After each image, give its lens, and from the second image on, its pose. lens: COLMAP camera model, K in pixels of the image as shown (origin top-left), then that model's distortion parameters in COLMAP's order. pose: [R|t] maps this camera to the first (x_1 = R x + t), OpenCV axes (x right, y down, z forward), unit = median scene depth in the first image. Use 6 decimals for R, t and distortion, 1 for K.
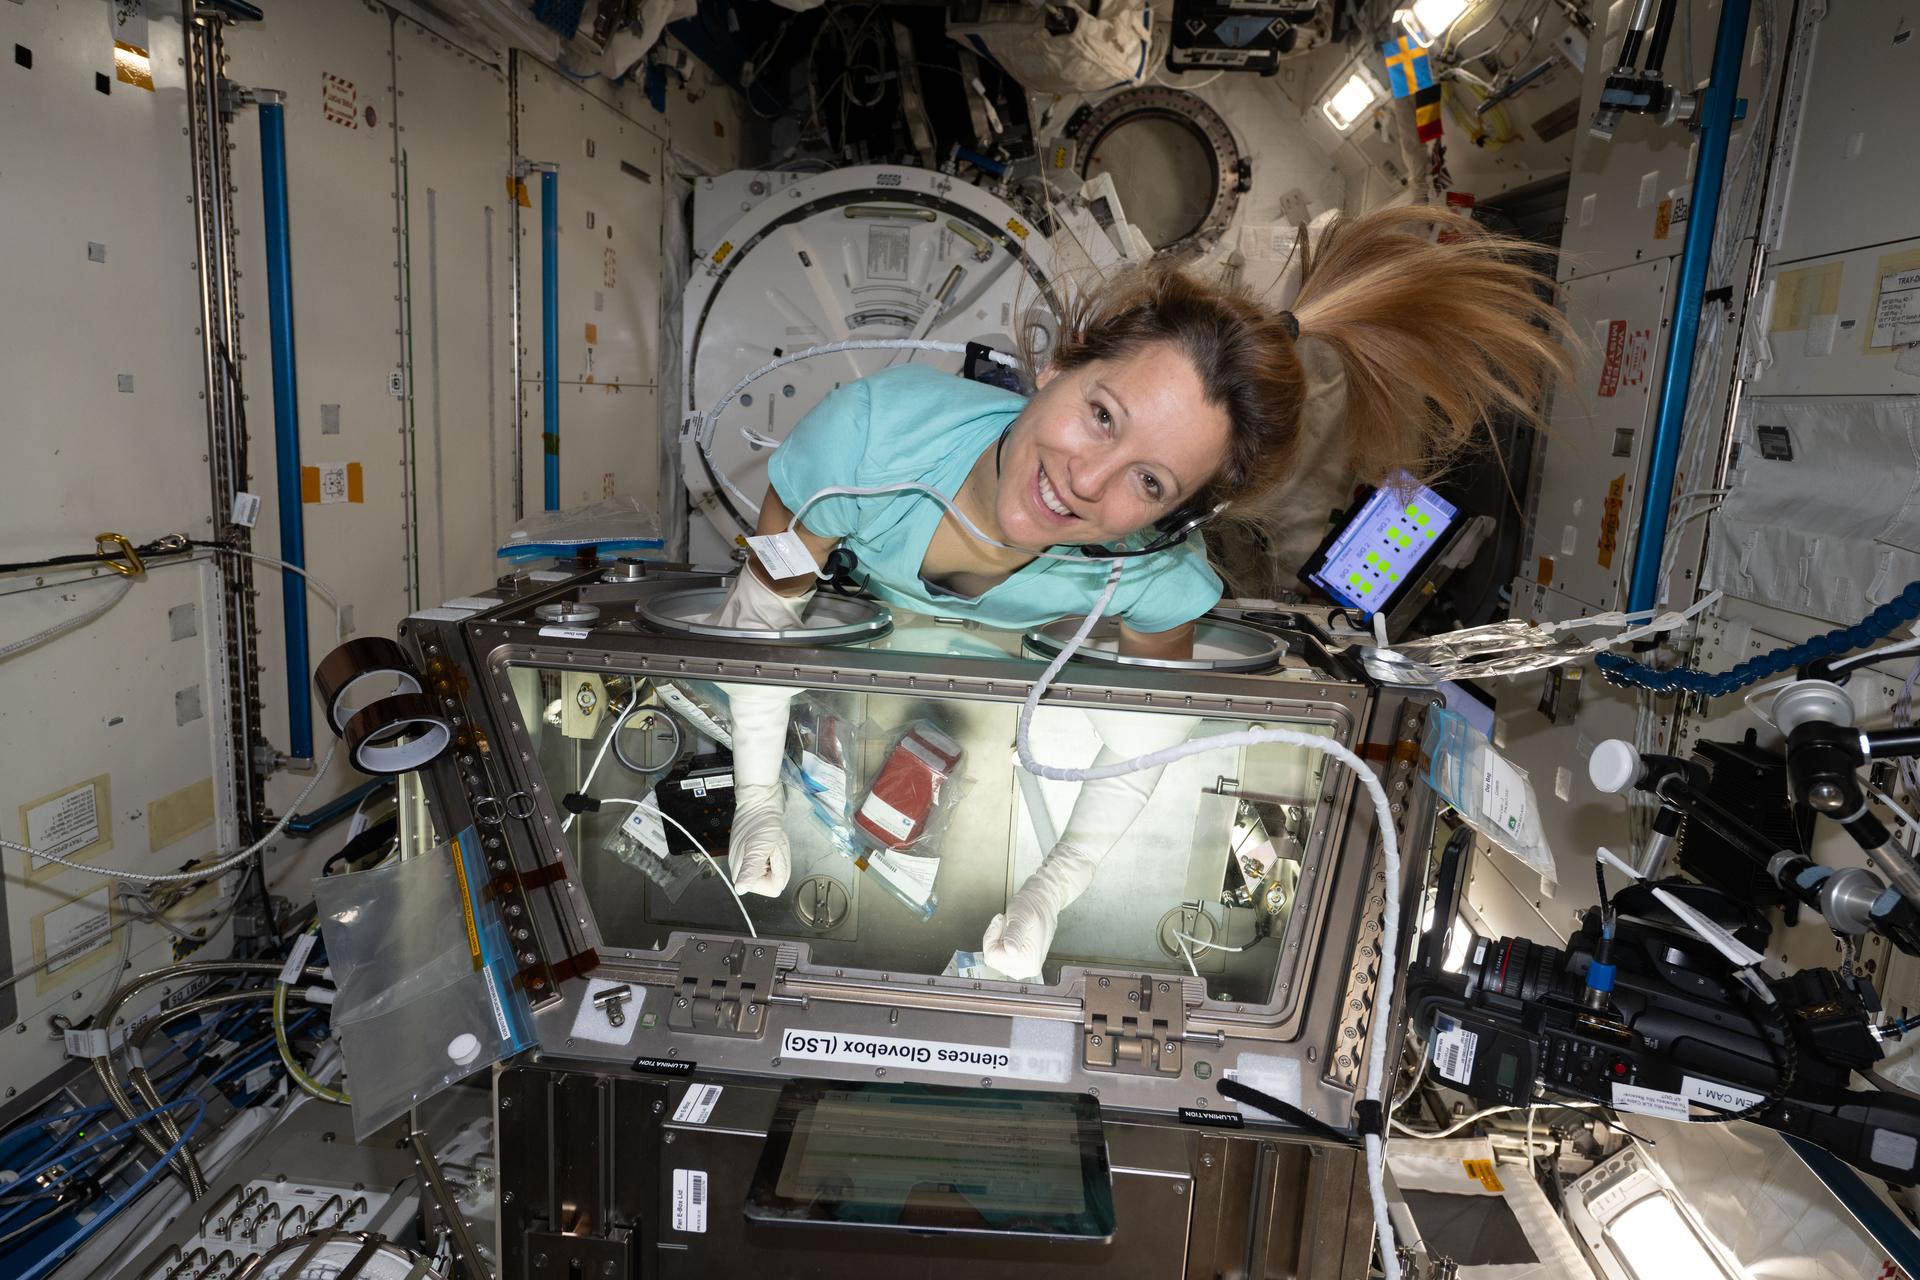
lens RADIAL K [[1248.1, 0, 985.9], [0, 1248.1, 641.3], [0, 0, 1]] dist [-0.002793, 0.002048]
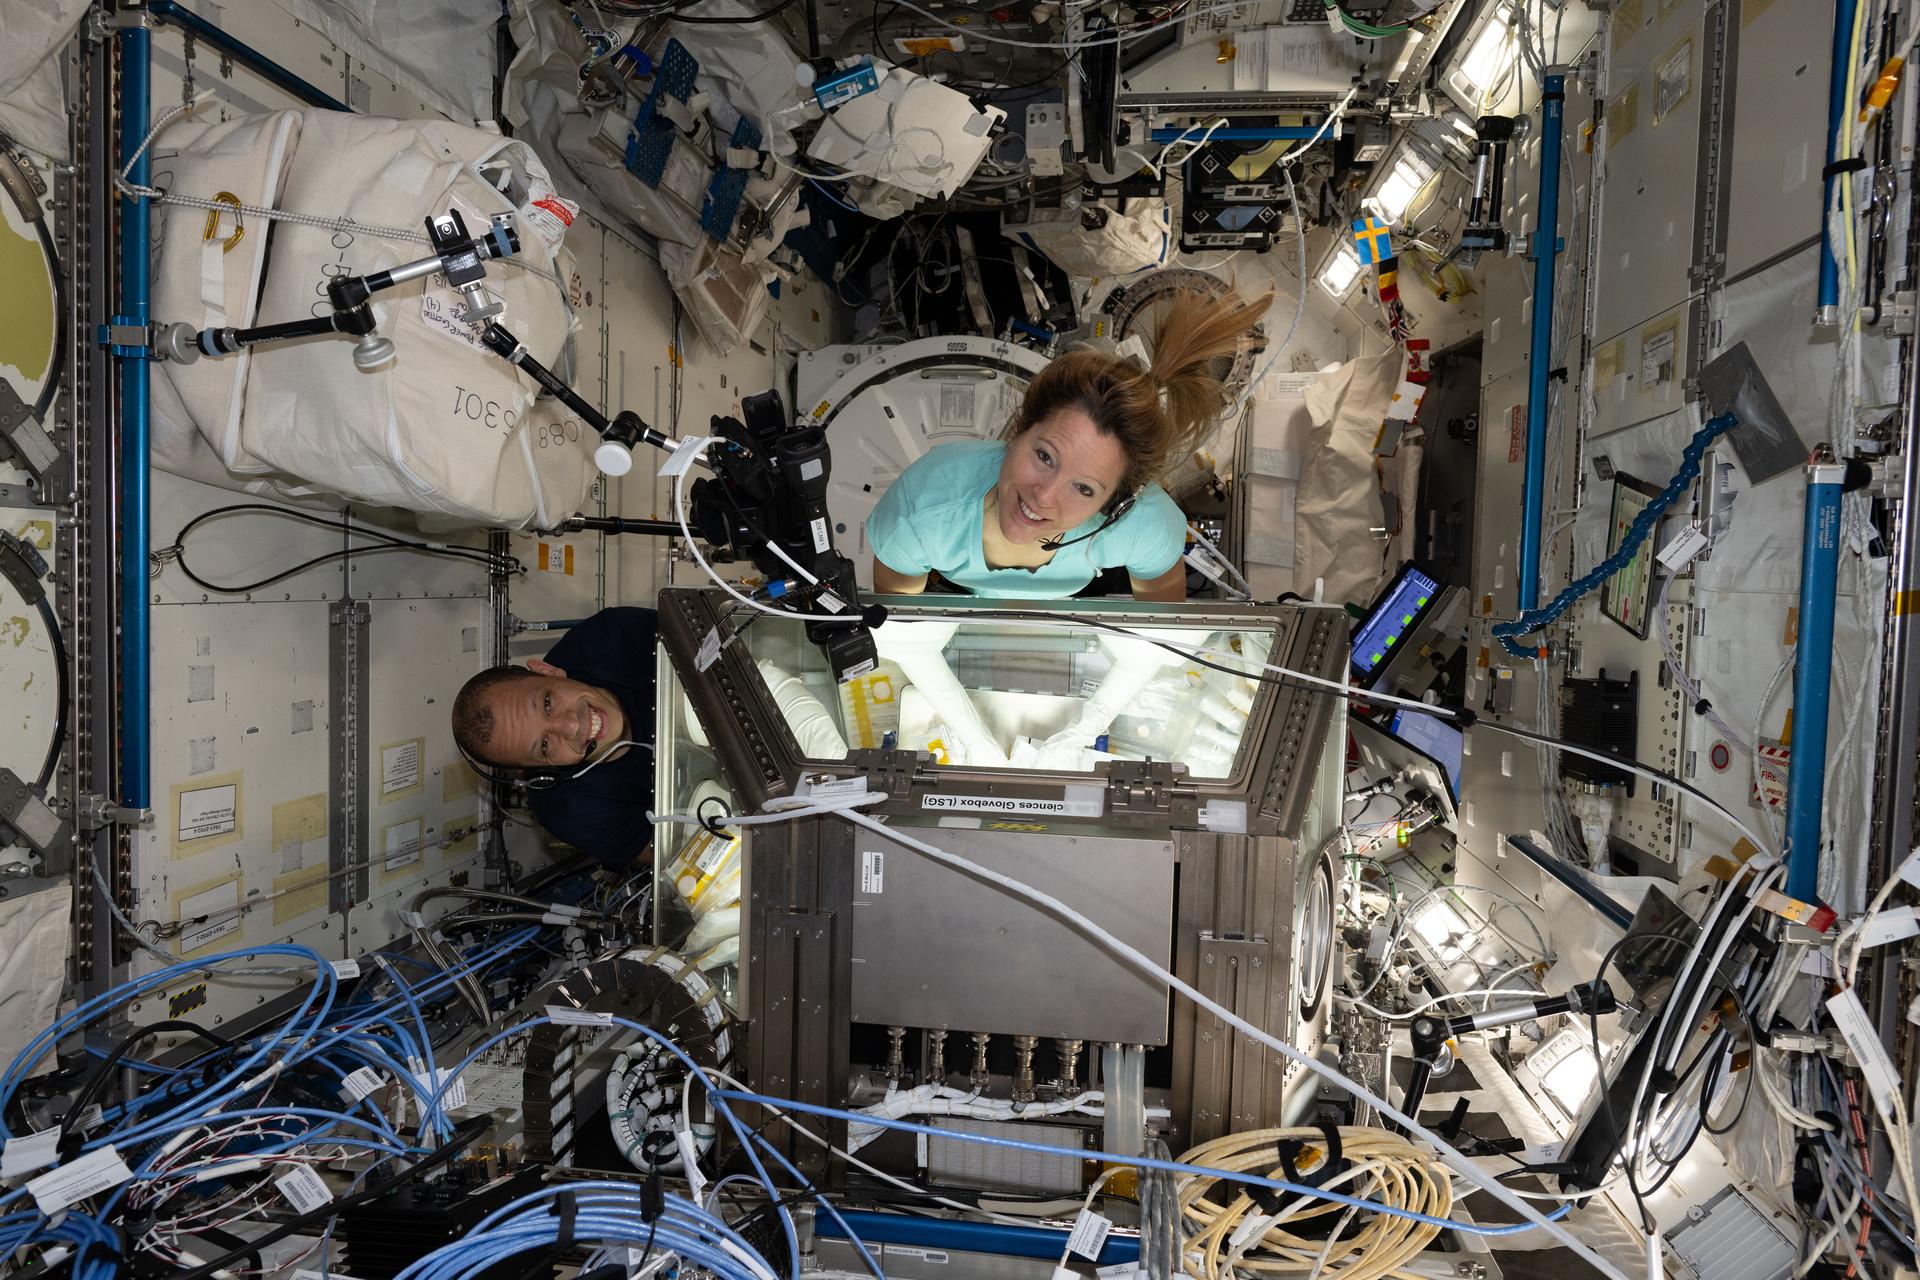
lens RADIAL K [[1248.1, 0, 985.9], [0, 1248.1, 641.3], [0, 0, 1]] dist [-0.002793, 0.002048]
pose [[0.998537, -0.026989, -0.046855, -0.000061], [0.019890, 0.989108, -0.145843, 0.091895], [0.050281, 0.144697, 0.988198, -0.160824]]
